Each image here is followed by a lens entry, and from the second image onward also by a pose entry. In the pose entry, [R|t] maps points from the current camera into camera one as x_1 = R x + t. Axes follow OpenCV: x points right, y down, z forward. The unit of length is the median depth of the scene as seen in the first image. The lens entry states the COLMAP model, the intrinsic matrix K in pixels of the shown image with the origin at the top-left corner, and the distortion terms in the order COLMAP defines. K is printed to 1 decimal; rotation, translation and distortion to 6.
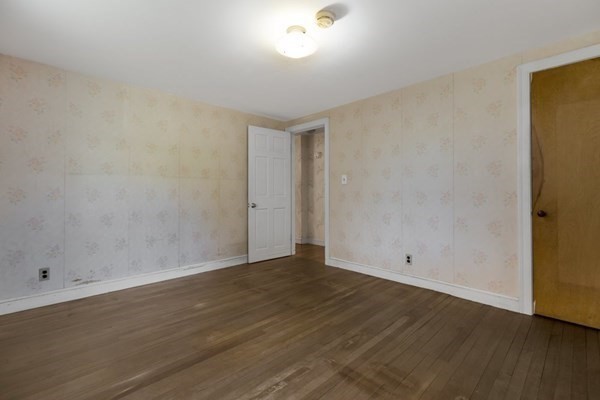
lens RADIAL K [[280.5, 0, 301.9], [0, 280.5, 197.8], [0, 0, 1]] dist [-0.003753, -0.000180]
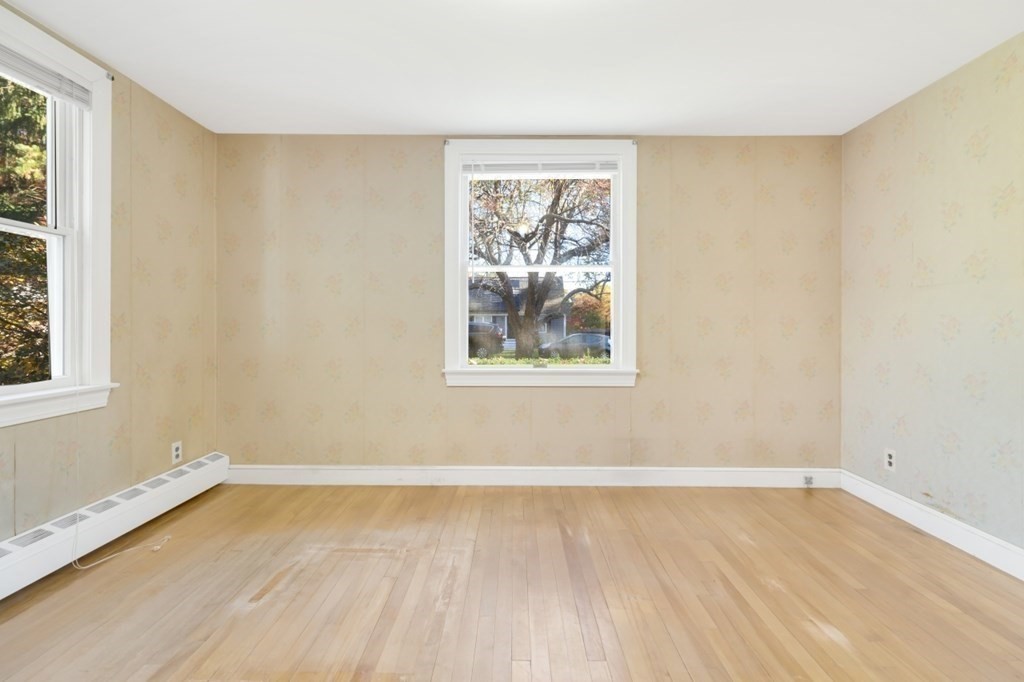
lens RADIAL K [[459.0, 0, 514.5], [0, 459.0, 327.8], [0, 0, 1]] dist [0.004859, 0.000047]
pose [[-0.702877, 0.001896, -0.711309, 0.477886], [-0.013949, 0.999767, 0.016450, -0.021565], [0.711174, 0.021484, -0.702687, 1.530768]]
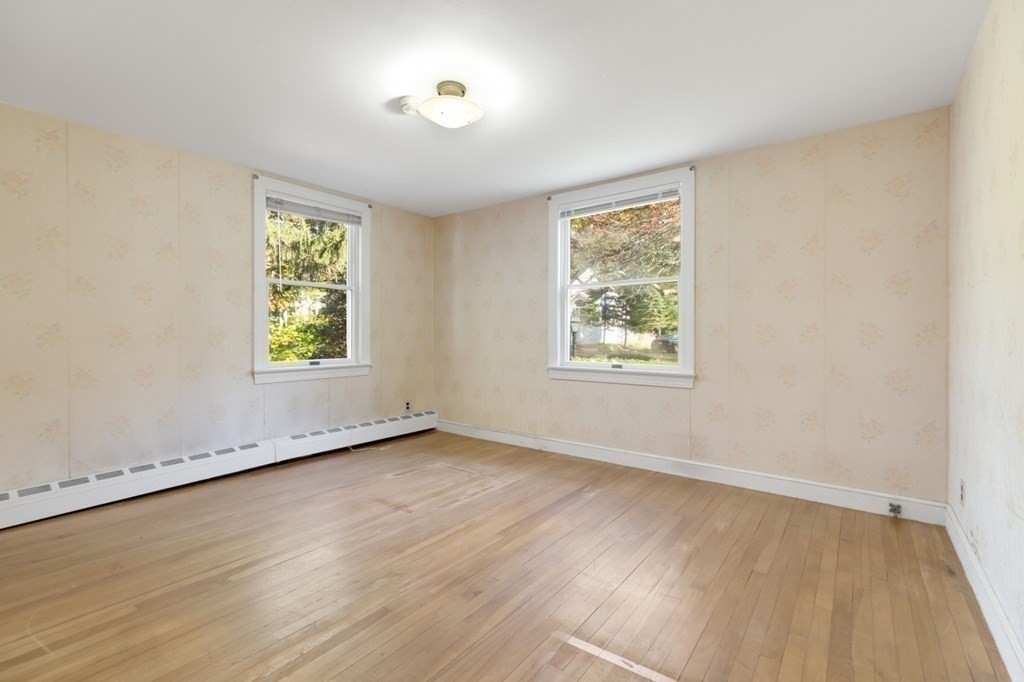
lens RADIAL K [[459.0, 0, 514.5], [0, 459.0, 327.8], [0, 0, 1]] dist [0.004859, 0.000047]
pose [[-0.988595, -0.002647, -0.150578, -0.000308], [-0.003702, 0.999971, 0.006729, -0.038258], [0.150555, 0.007210, -0.988575, 2.345618]]
